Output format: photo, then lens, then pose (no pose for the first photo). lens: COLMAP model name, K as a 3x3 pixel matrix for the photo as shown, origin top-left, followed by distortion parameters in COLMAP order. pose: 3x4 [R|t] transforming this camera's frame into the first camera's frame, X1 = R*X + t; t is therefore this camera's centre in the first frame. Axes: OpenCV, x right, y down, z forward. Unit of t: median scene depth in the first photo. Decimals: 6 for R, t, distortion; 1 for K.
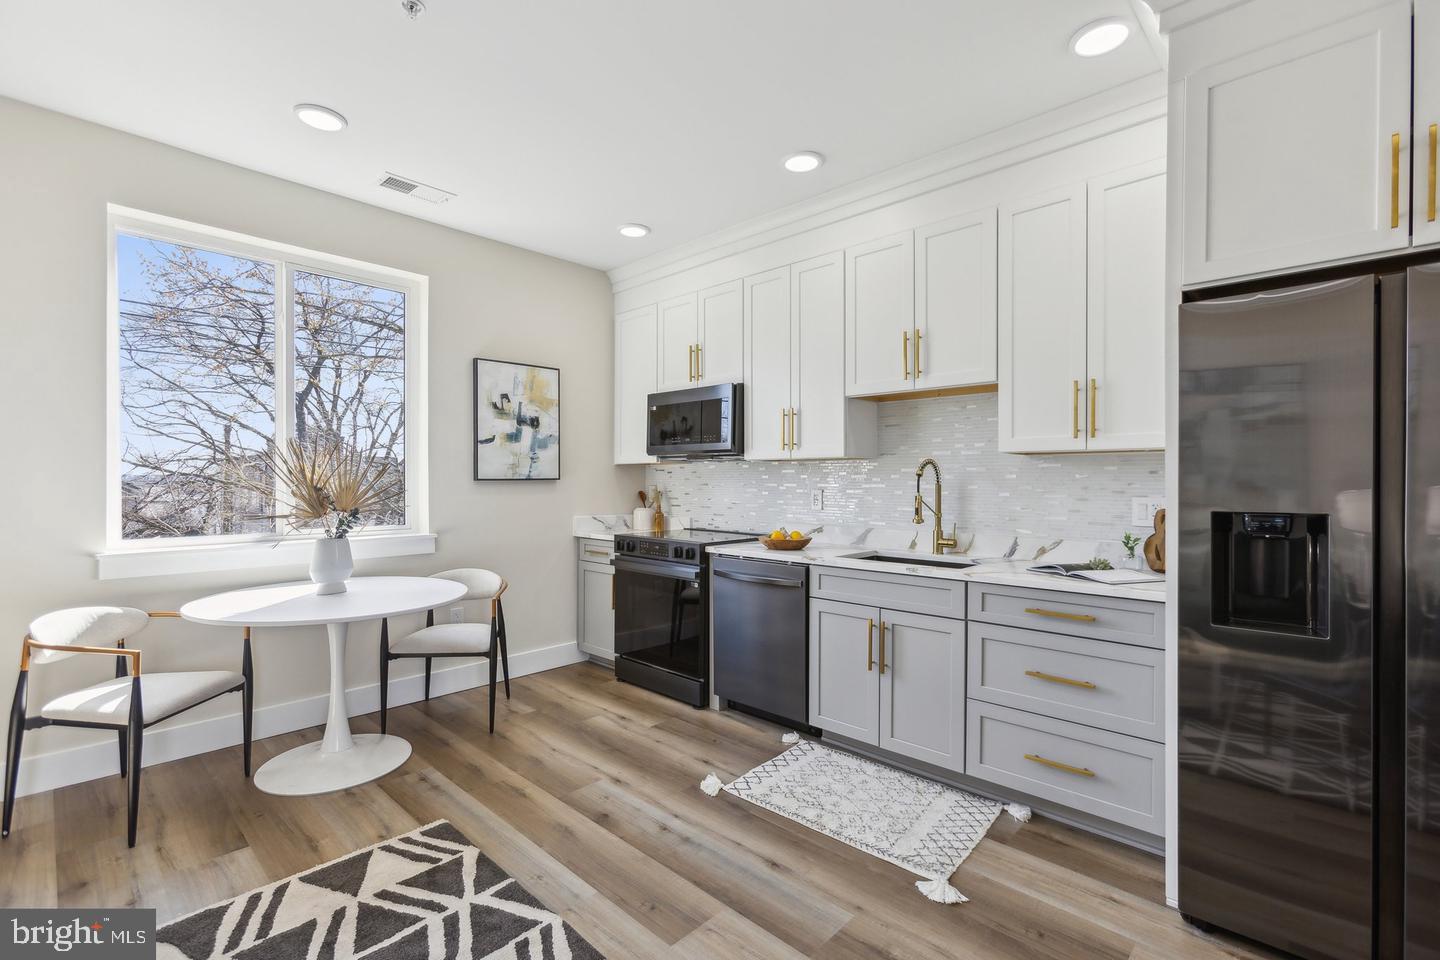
lens RADIAL K [[643.3, 0, 716.9], [0, 643.3, 487.0], [0, 0, 1]] dist [0.001988, 0.002188]
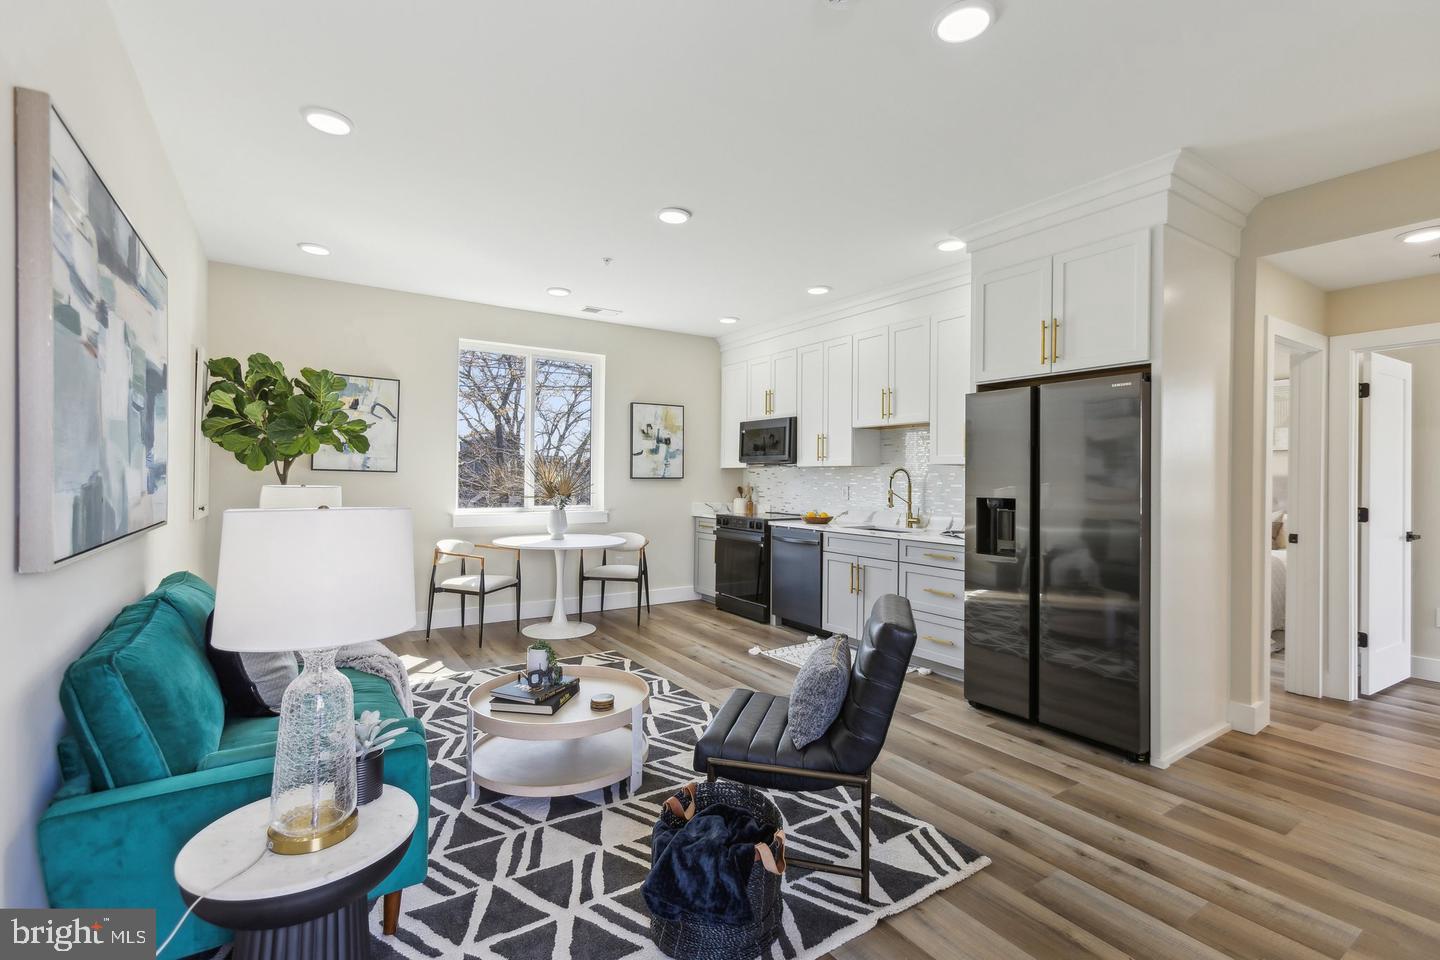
lens RADIAL K [[643.3, 0, 721.5], [0, 643.3, 477.6], [0, 0, 1]] dist [0.001988, 0.002188]
pose [[0.976523, 0.007086, -0.215296, 0.214374], [-0.009543, 0.999901, -0.010379, 0.002454], [0.215202, 0.012190, 0.976494, -0.584511]]
